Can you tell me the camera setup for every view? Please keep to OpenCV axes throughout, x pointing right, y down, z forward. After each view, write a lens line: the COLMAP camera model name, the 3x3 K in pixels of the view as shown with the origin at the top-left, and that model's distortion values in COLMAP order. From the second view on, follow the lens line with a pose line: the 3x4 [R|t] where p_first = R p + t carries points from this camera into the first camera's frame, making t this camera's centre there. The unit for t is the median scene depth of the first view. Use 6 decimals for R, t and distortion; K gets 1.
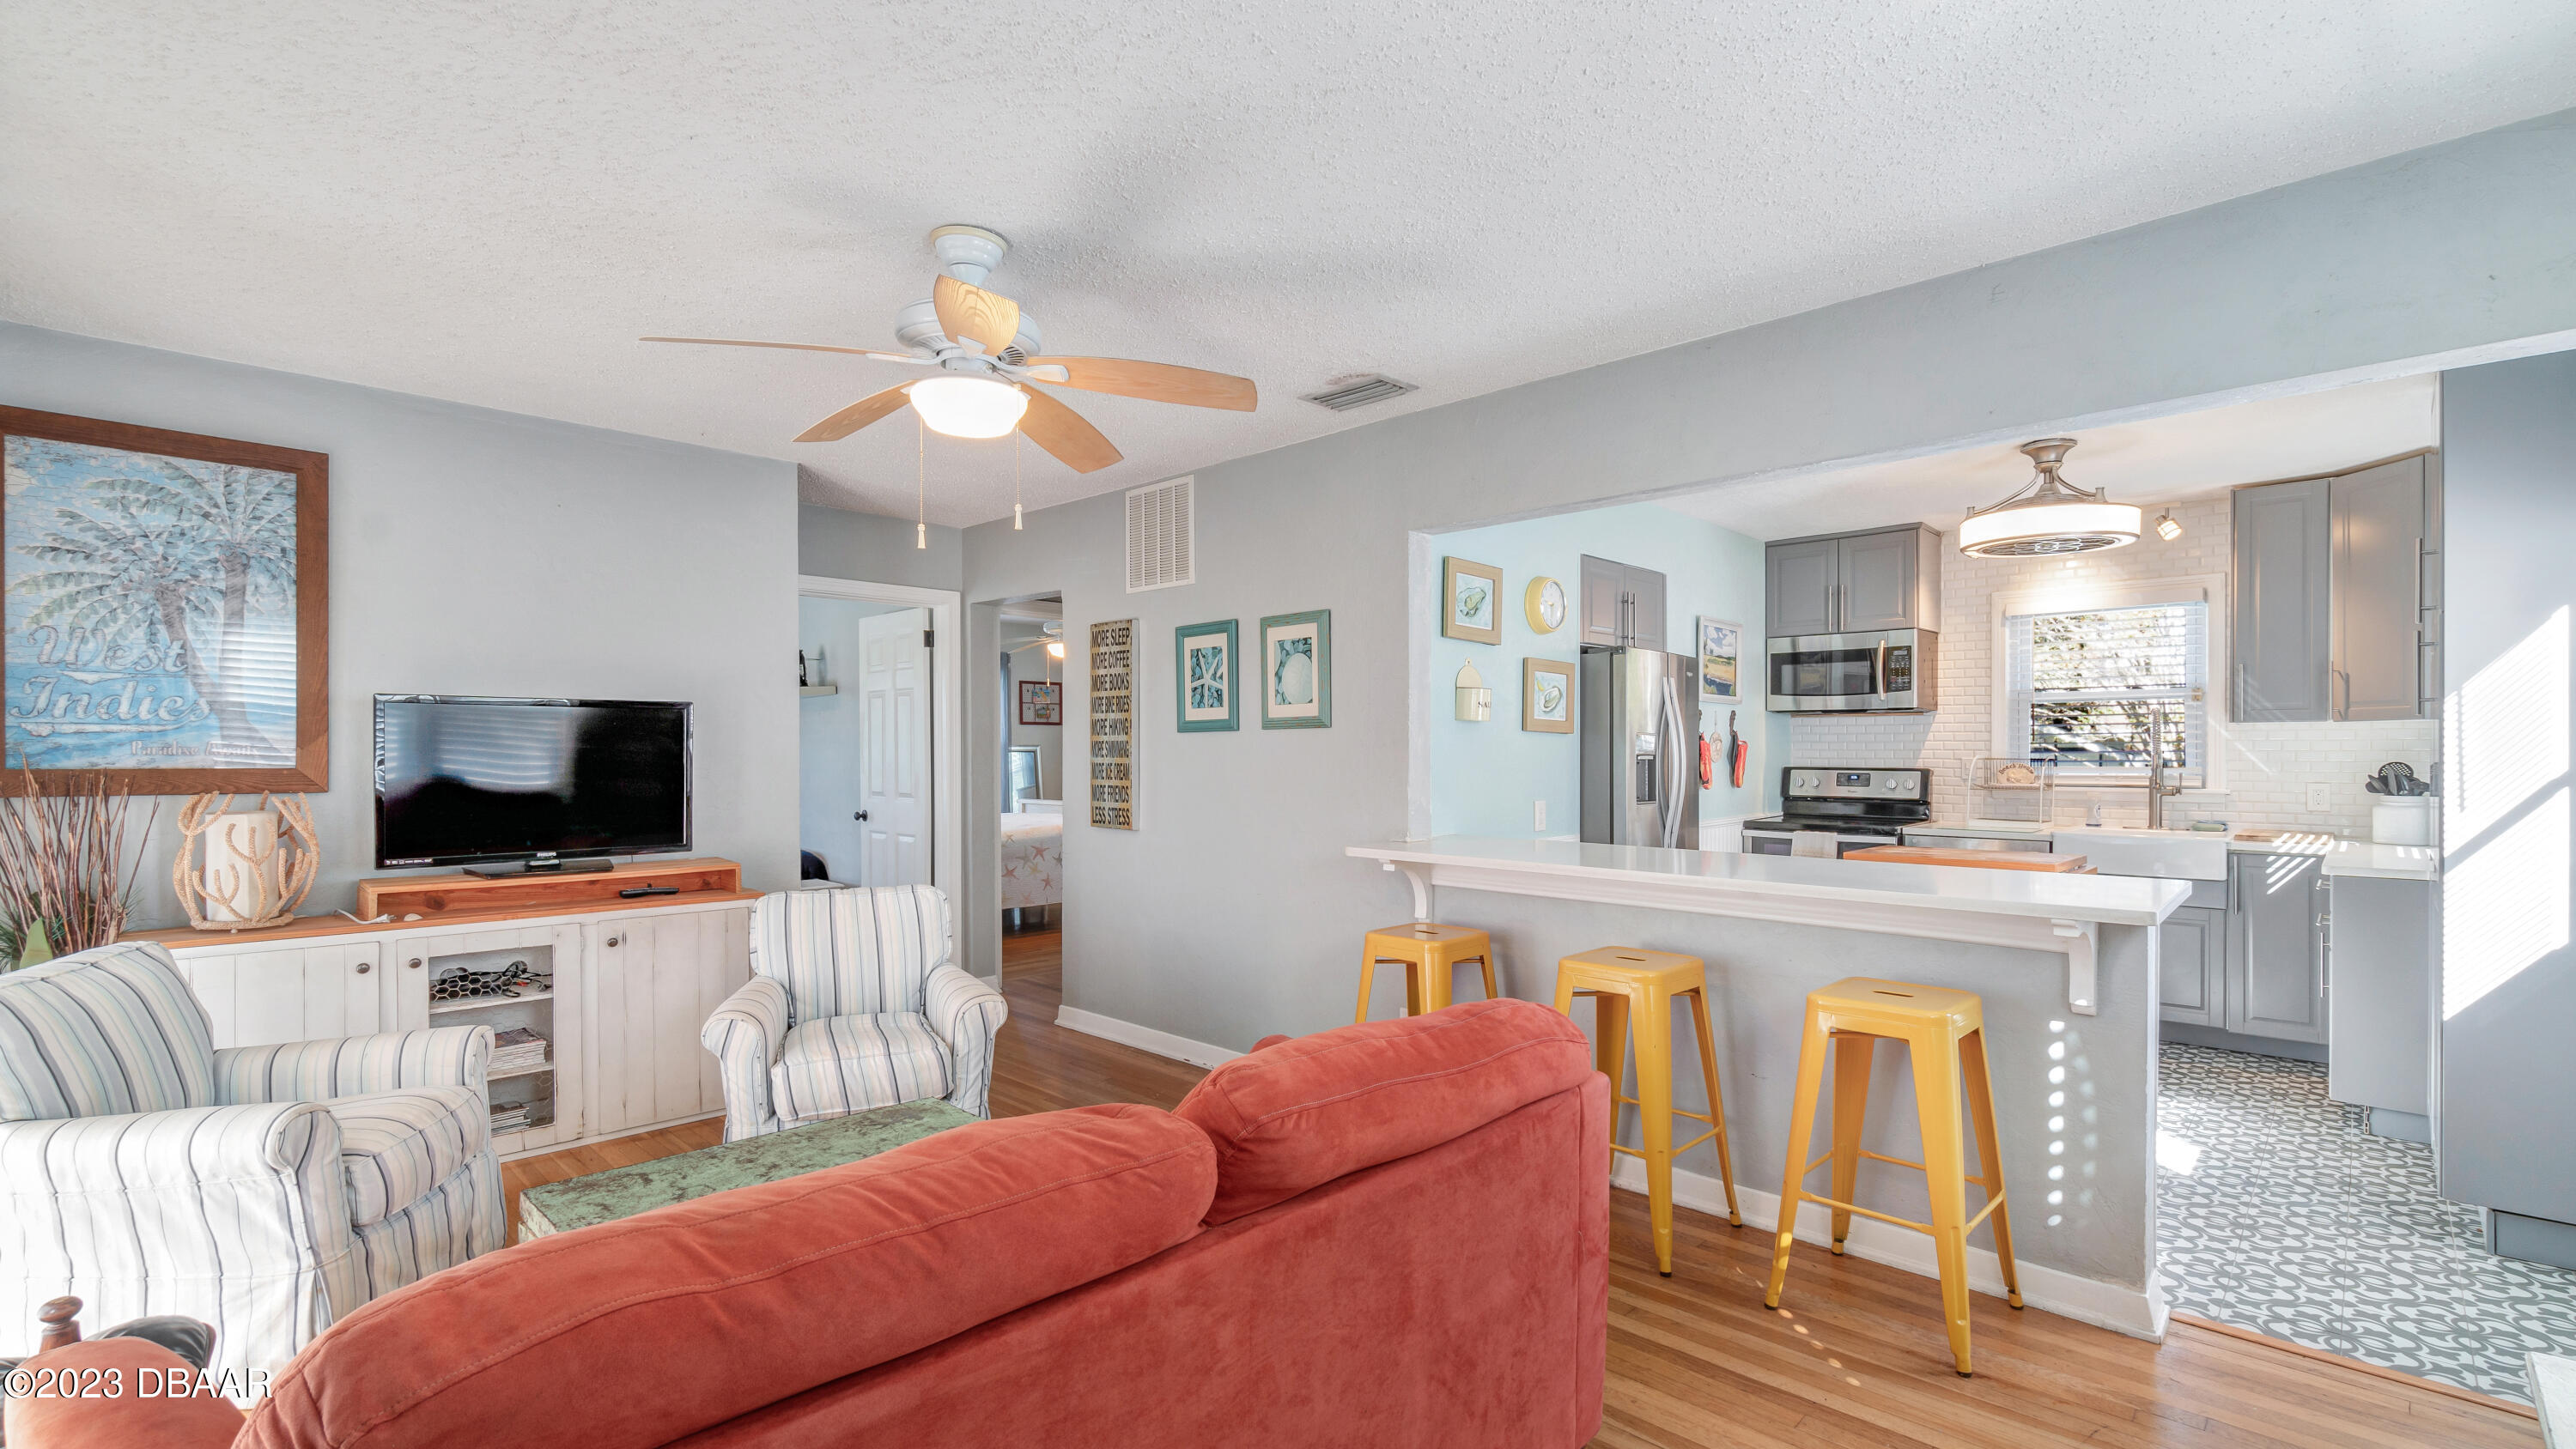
lens RADIAL K [[1135.3, 0, 1295.0], [0, 1135.3, 759.3], [0, 0, 1]] dist [-0.002005, 0.000037]
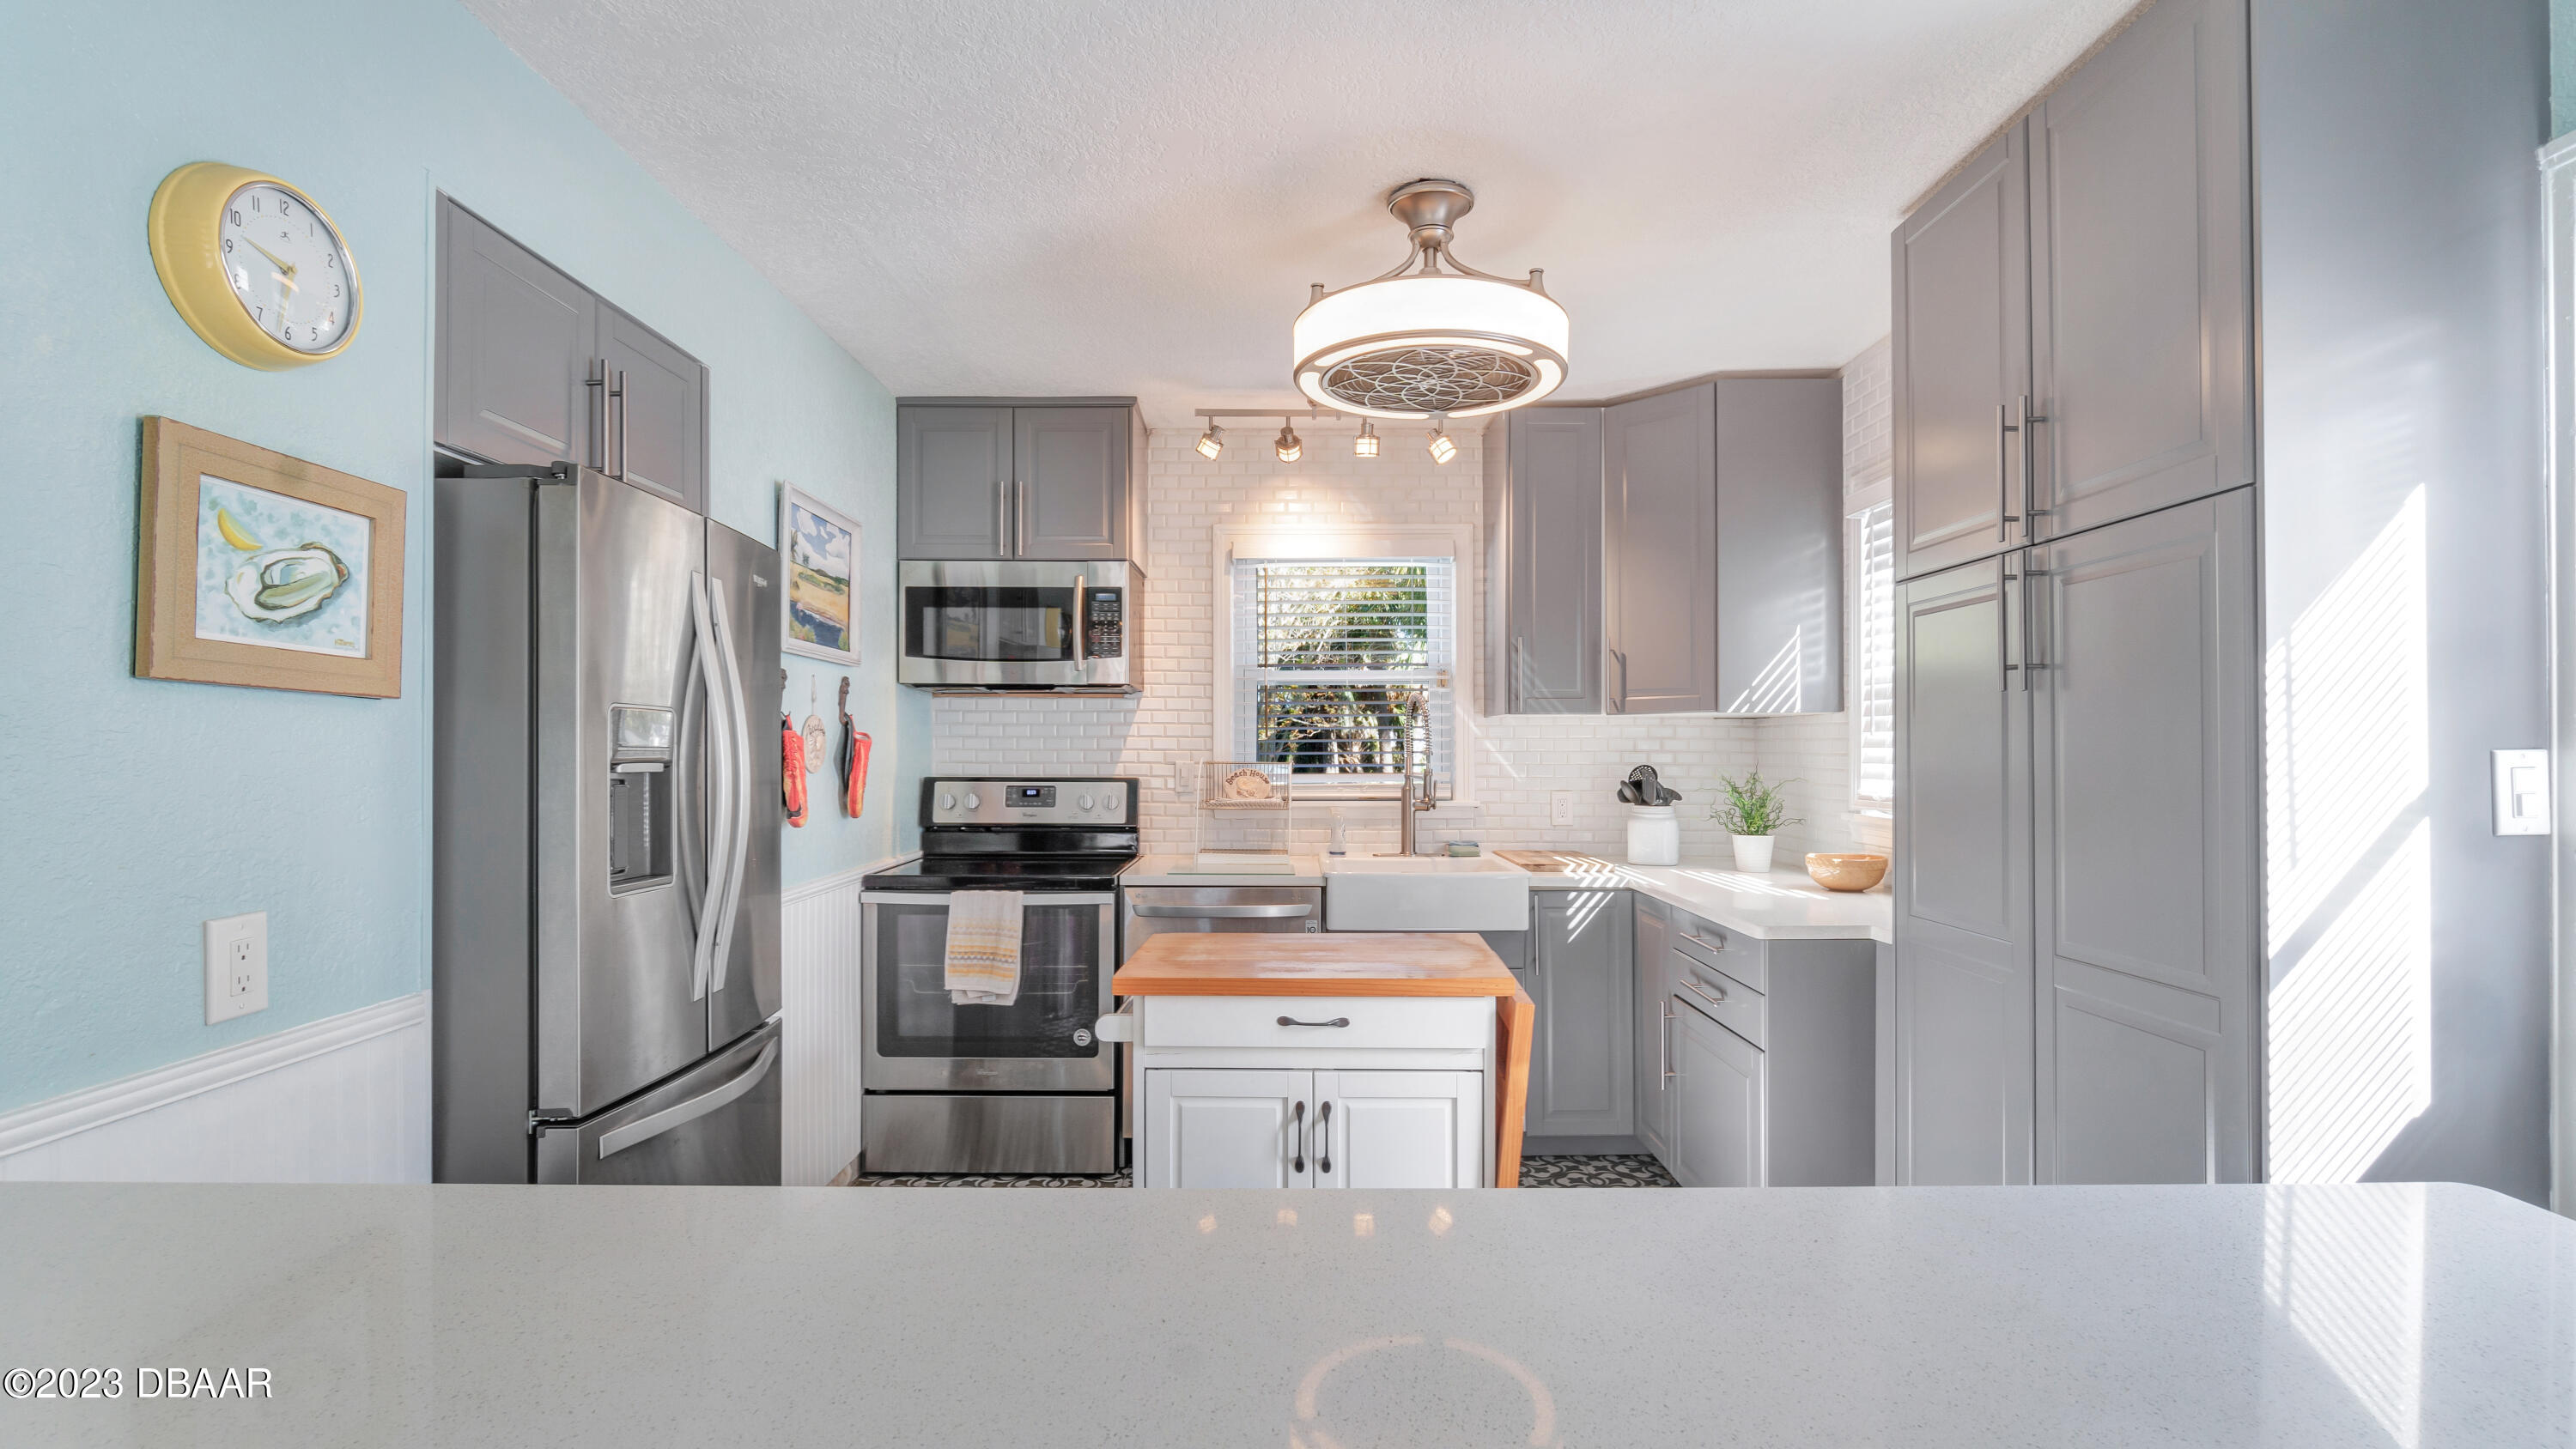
lens RADIAL K [[1135.3, 0, 1280.1], [0, 1135.3, 739.2], [0, 0, 1]] dist [0.013142, 0.000103]
pose [[0.724571, 0.008235, 0.689151, 0.195855], [0.004049, 0.999861, -0.016204, -0.003849], [-0.689188, 0.014531, 0.724436, 0.559789]]
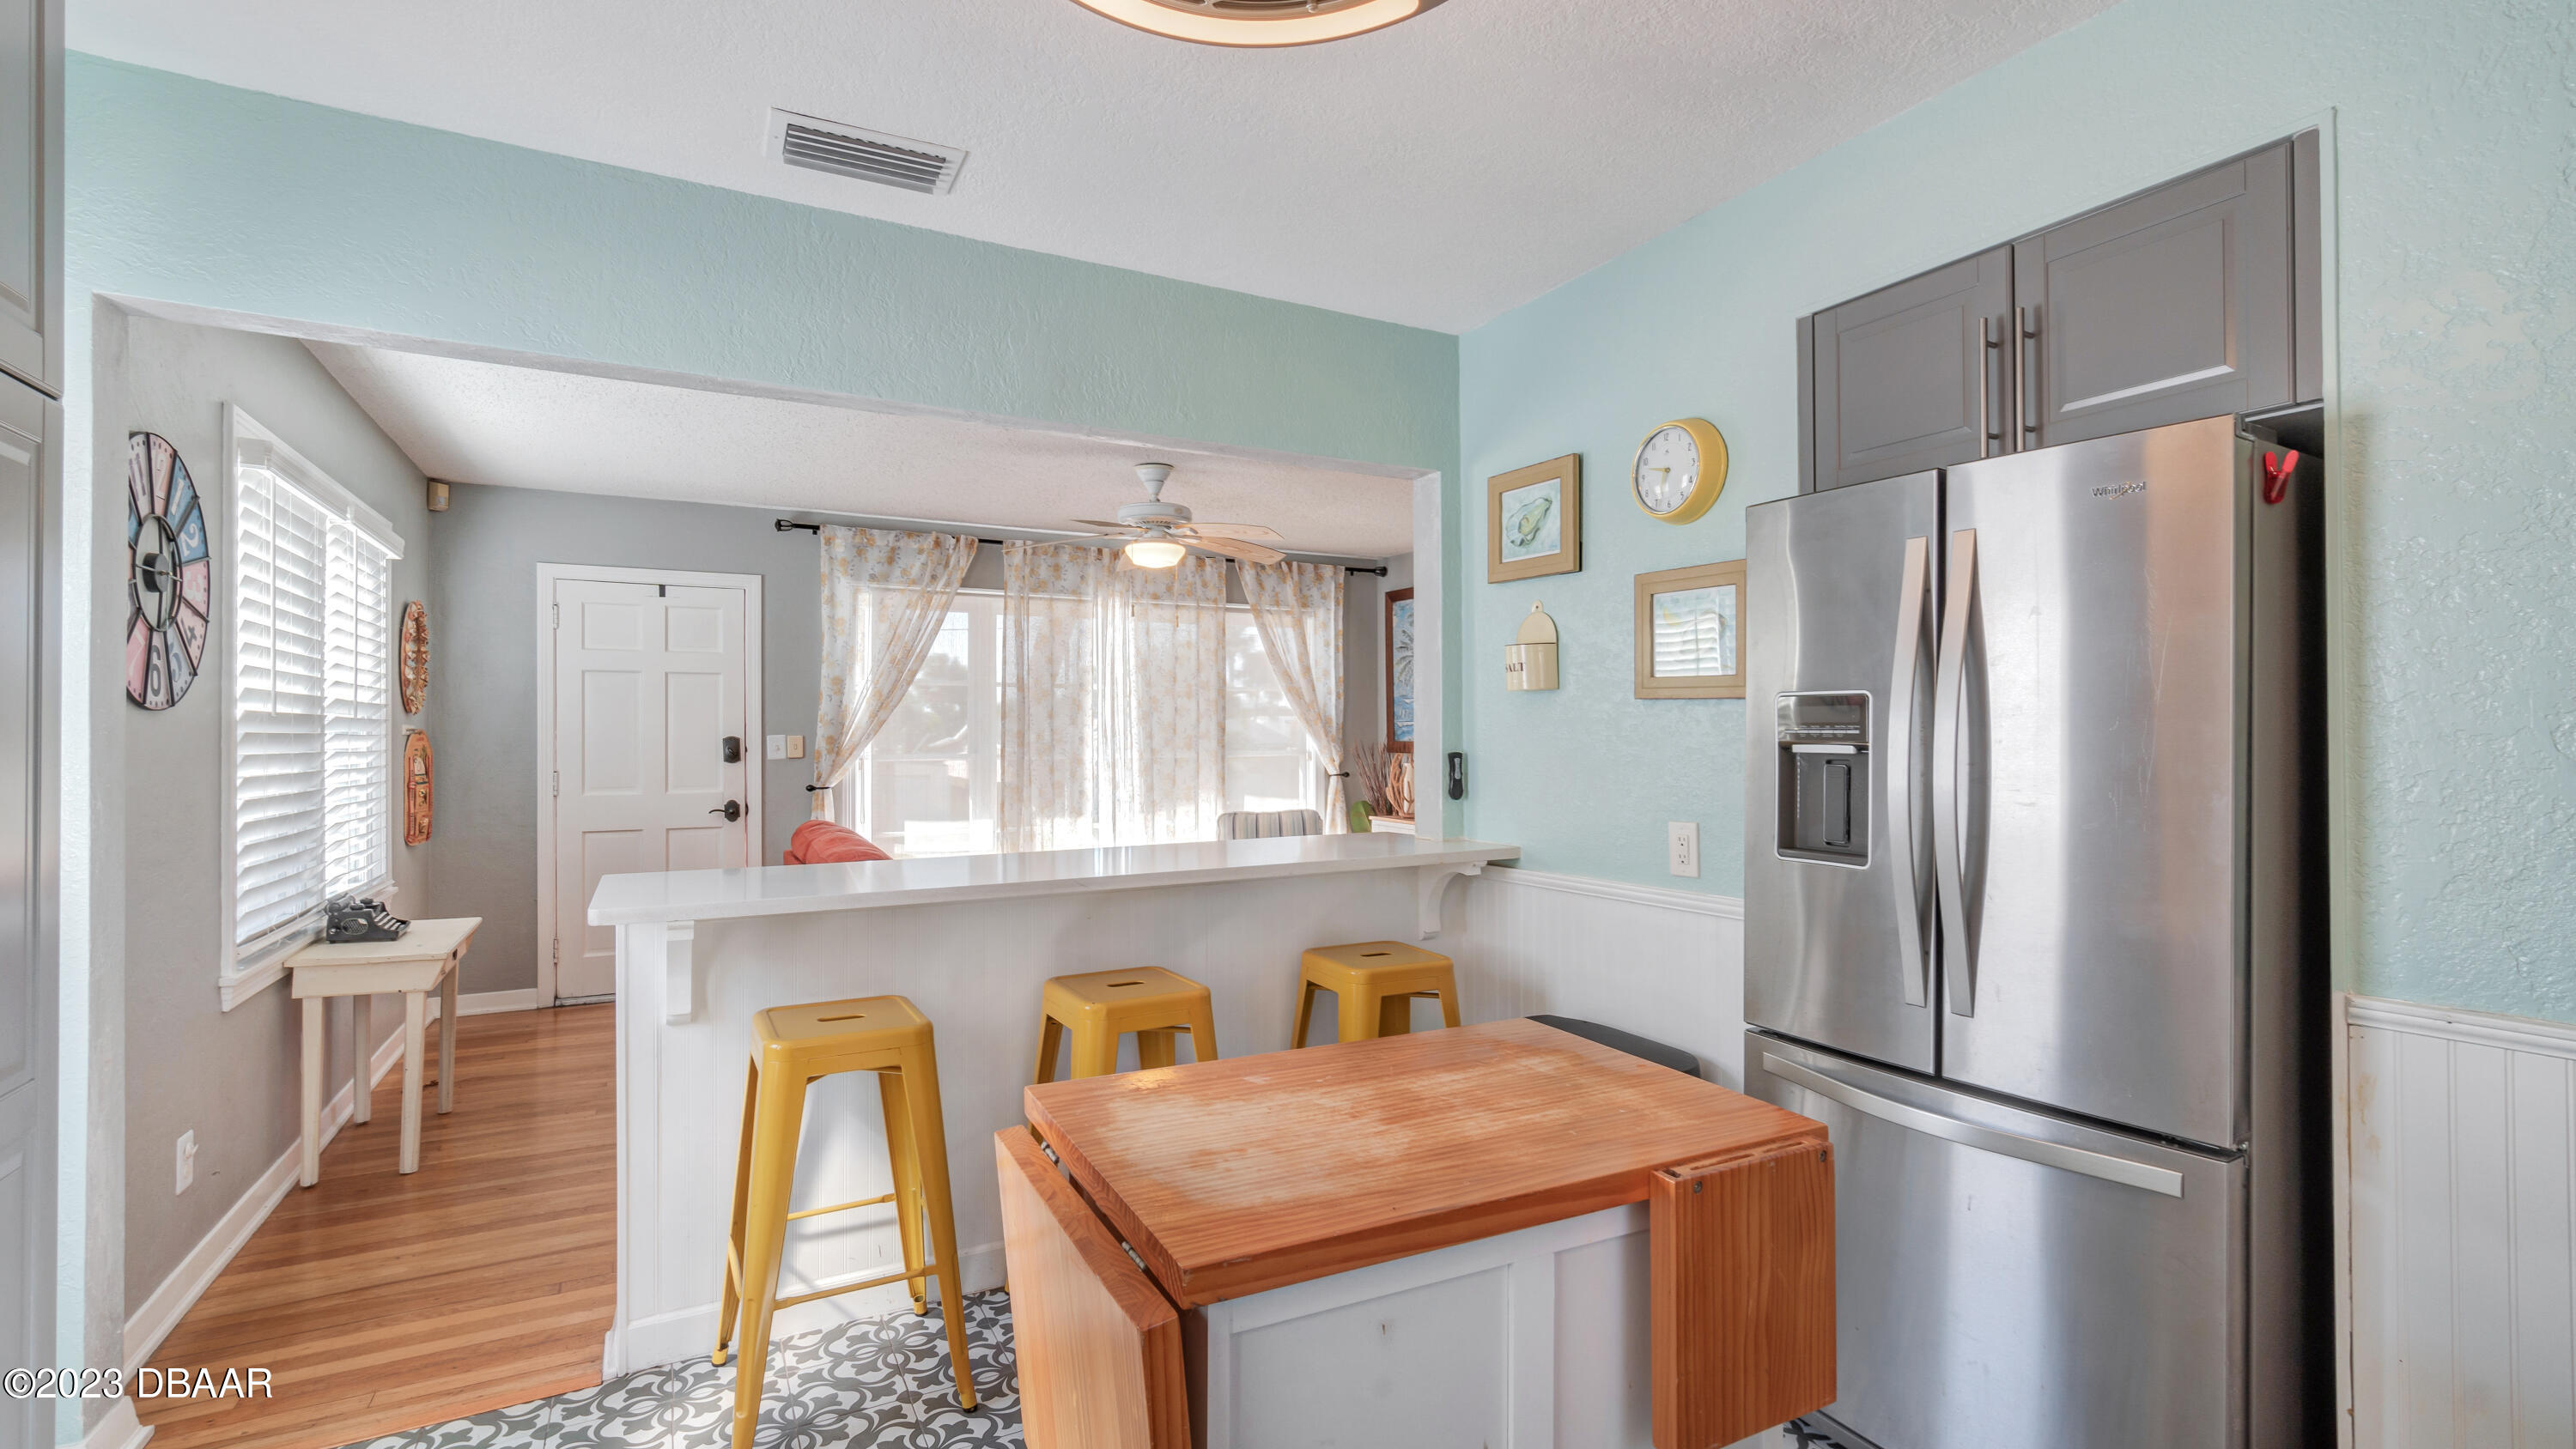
lens RADIAL K [[1135.3, 0, 1280.1], [0, 1135.3, 739.2], [0, 0, 1]] dist [0.013142, 0.000103]
pose [[-0.310055, 0.005018, -0.950705, 0.751583], [-0.007177, 0.999945, 0.007619, -0.006975], [0.950692, 0.009185, -0.310002, 0.920173]]
